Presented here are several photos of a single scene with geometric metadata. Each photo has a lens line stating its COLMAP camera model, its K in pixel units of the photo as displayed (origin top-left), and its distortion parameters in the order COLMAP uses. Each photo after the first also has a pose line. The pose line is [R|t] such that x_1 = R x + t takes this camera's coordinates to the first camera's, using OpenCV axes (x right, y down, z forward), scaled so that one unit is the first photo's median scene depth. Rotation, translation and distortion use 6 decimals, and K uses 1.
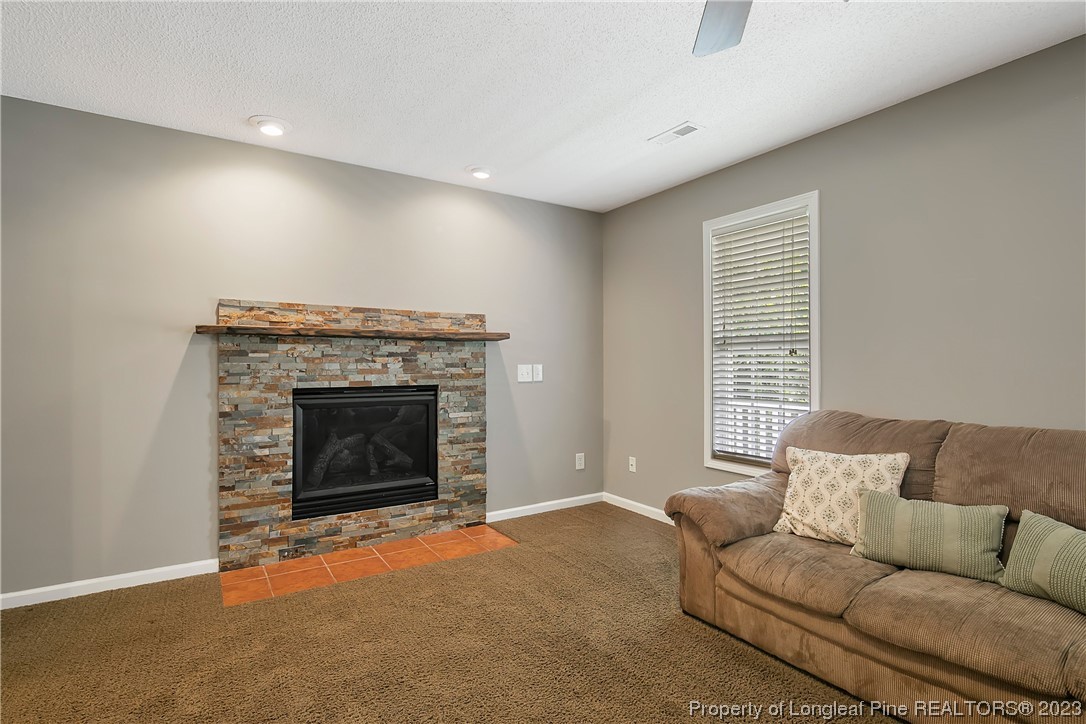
lens RADIAL K [[539.2, 0, 543.0], [0, 539.2, 362.0], [0, 0, 1]] dist [0.002883, -0.000095]
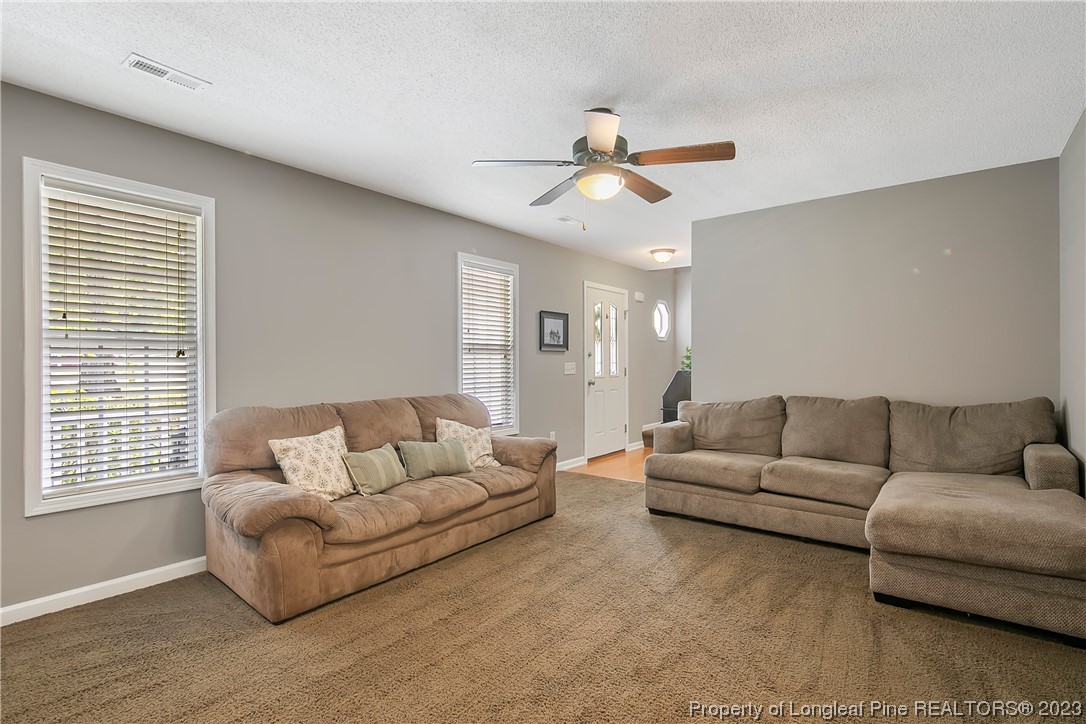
lens RADIAL K [[528.2, 0, 542.0], [0, 528.2, 367.9], [0, 0, 1]] dist [0.000206, -0.000214]
pose [[-0.328423, -0.009354, 0.944484, -0.589750], [0.001326, 0.999945, 0.010364, -0.000826], [-0.944530, 0.004656, -0.328392, 0.656173]]
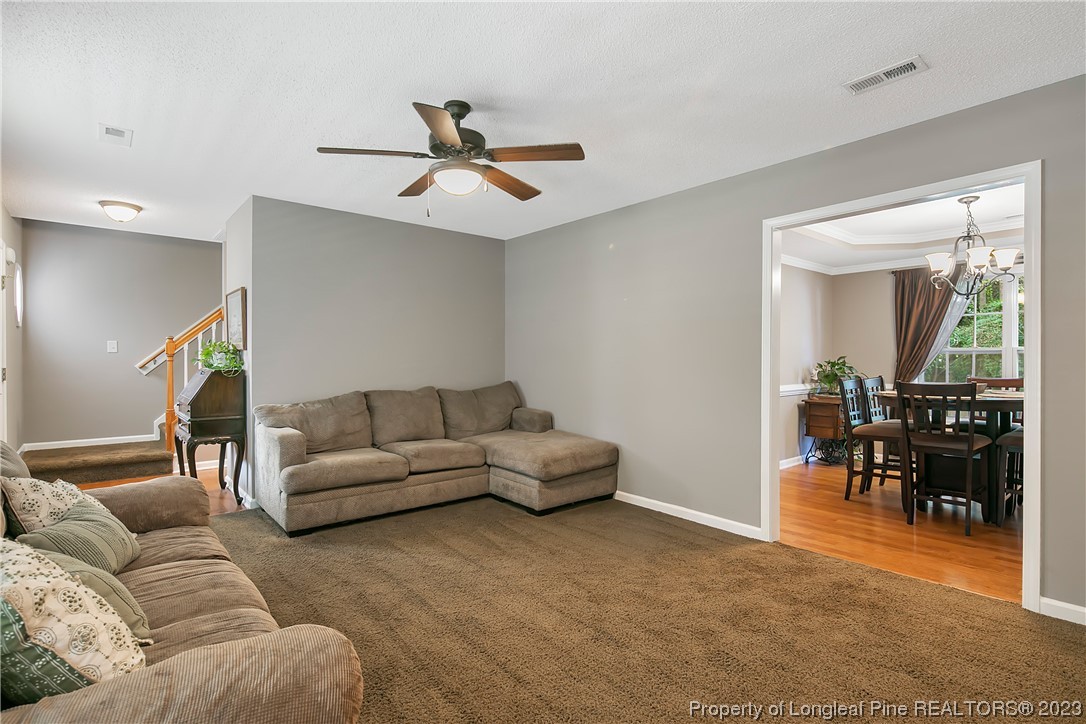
lens RADIAL K [[533.2, 0, 548.0], [0, 533.2, 367.6], [0, 0, 1]] dist [-0.000945, -0.000230]
pose [[-0.991758, 0.002117, -0.128104, 0.109036], [0.000246, 0.999893, 0.014620, -0.000217], [0.128121, 0.014468, -0.991653, 1.117579]]
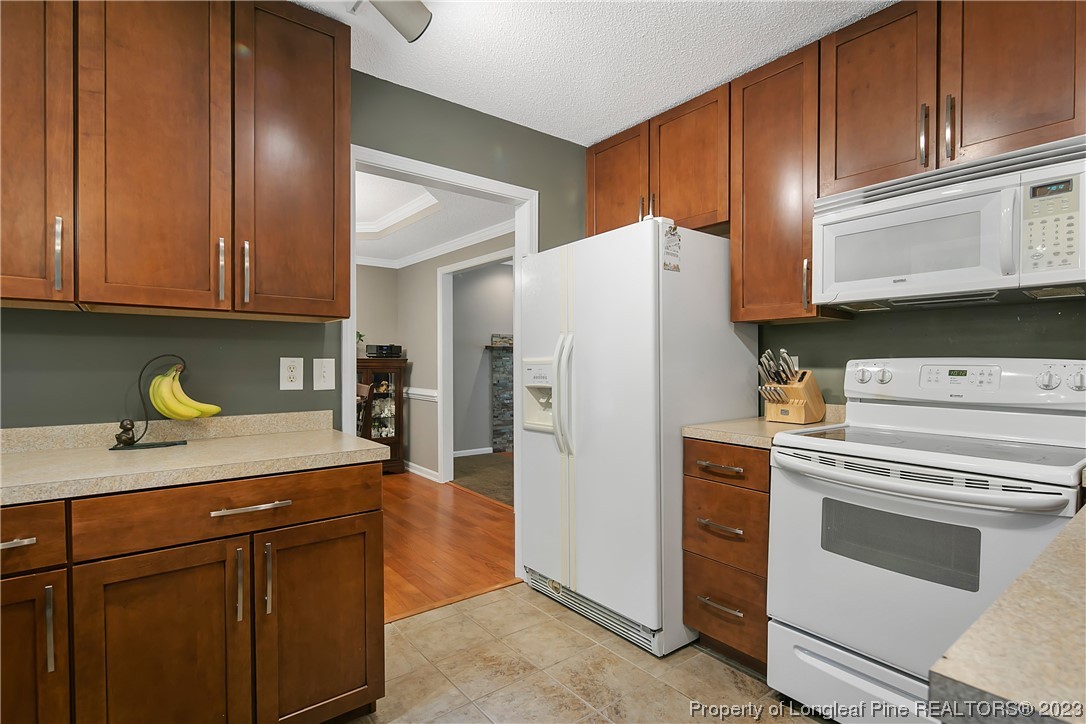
lens RADIAL K [[528.2, 0, 542.0], [0, 528.2, 367.9], [0, 0, 1]] dist [0.000206, -0.000214]
pose [[0.996421, -0.000628, 0.084528, -0.523833], [-0.000572, 0.999900, 0.014164, -0.004440], [-0.084529, -0.014162, 0.996320, -1.127417]]
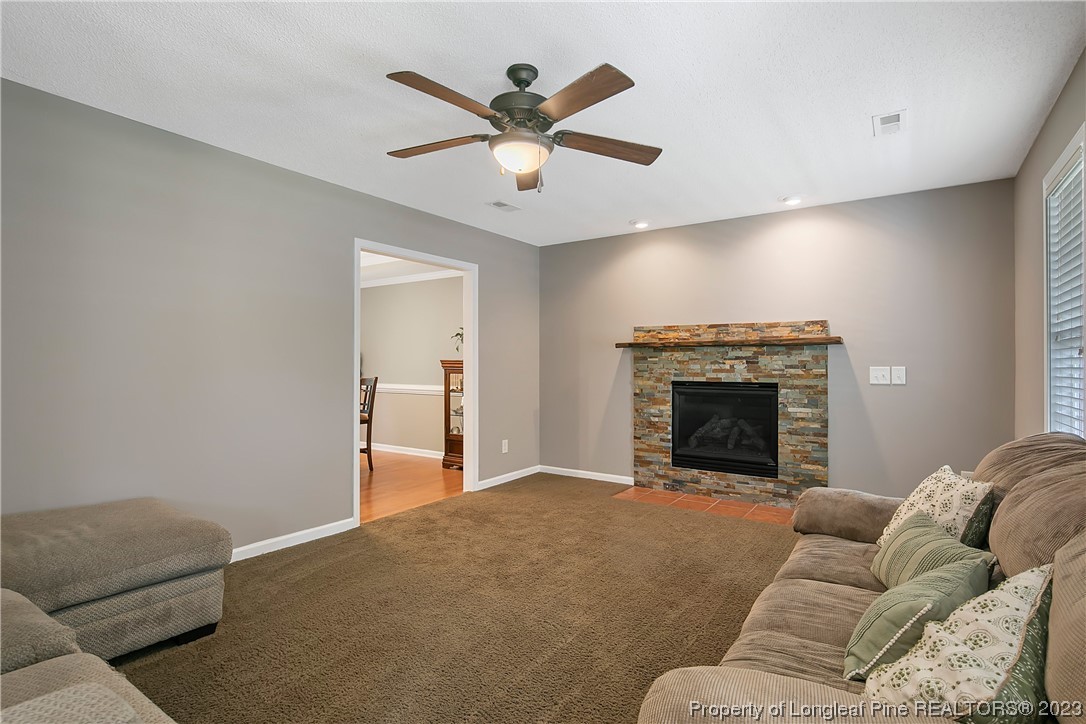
lens RADIAL K [[539.2, 0, 543.0], [0, 539.2, 362.0], [0, 0, 1]] dist [0.002883, -0.000095]
pose [[0.380398, -0.000427, -0.924823, 0.792316], [-0.000747, 0.999999, -0.000769, -0.003159], [0.924823, 0.000984, 0.380398, 0.070470]]
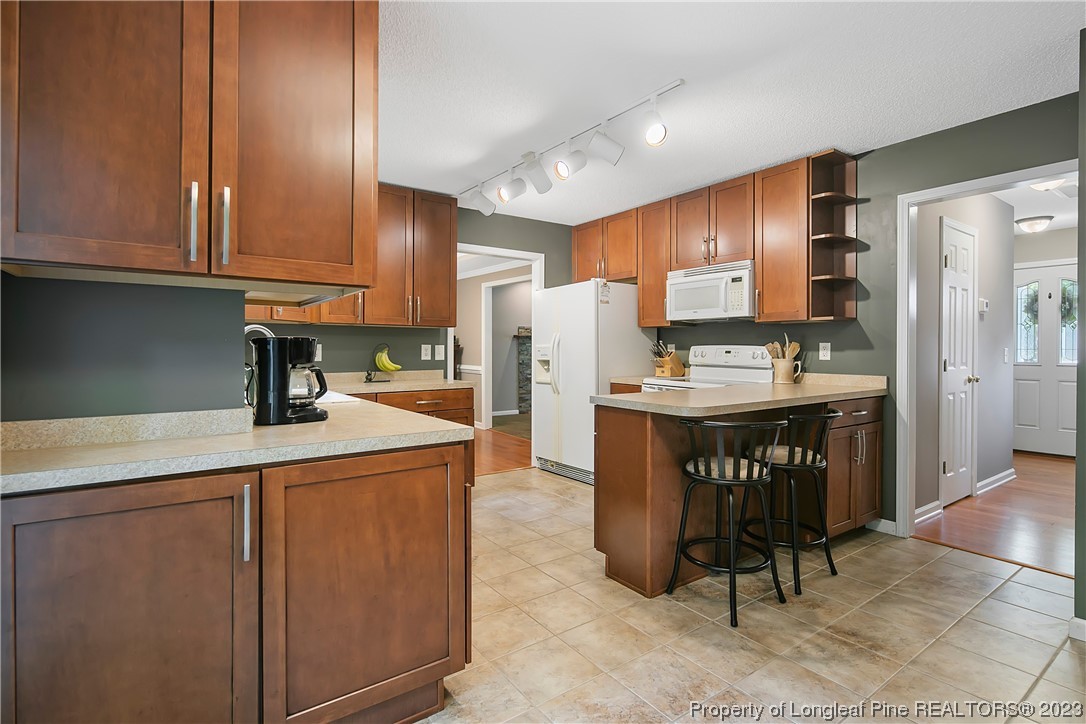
lens RADIAL K [[527.0, 0, 544.3], [0, 527.0, 351.3], [0, 0, 1]] dist [0.001197, -0.000260]
pose [[0.999146, 0.001328, 0.041302, -0.521706], [-0.001768, 0.999942, 0.010637, -0.005787], [-0.041285, -0.010701, 0.999090, -1.844292]]
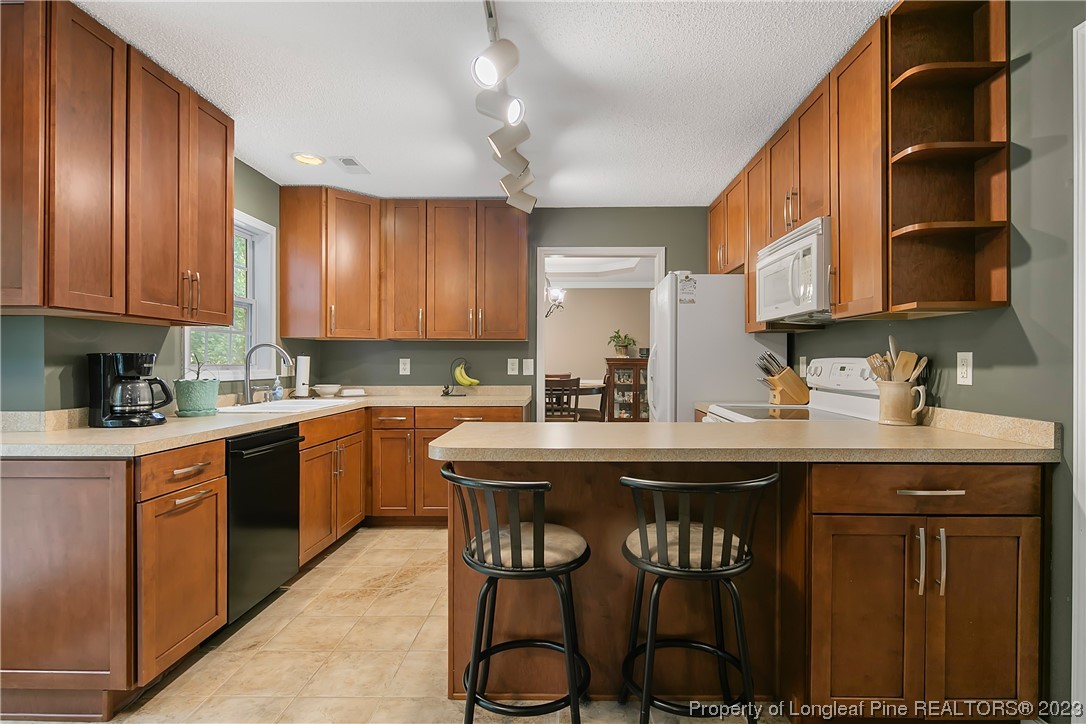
lens RADIAL K [[547.6, 0, 560.1], [0, 547.6, 361.7], [0, 0, 1]] dist [0.000162, -0.000662]
pose [[0.826738, 0.000608, -0.562586, 0.083632], [0.001991, 0.999990, 0.004006, -0.005507], [0.562583, -0.004432, 0.826729, -1.515610]]
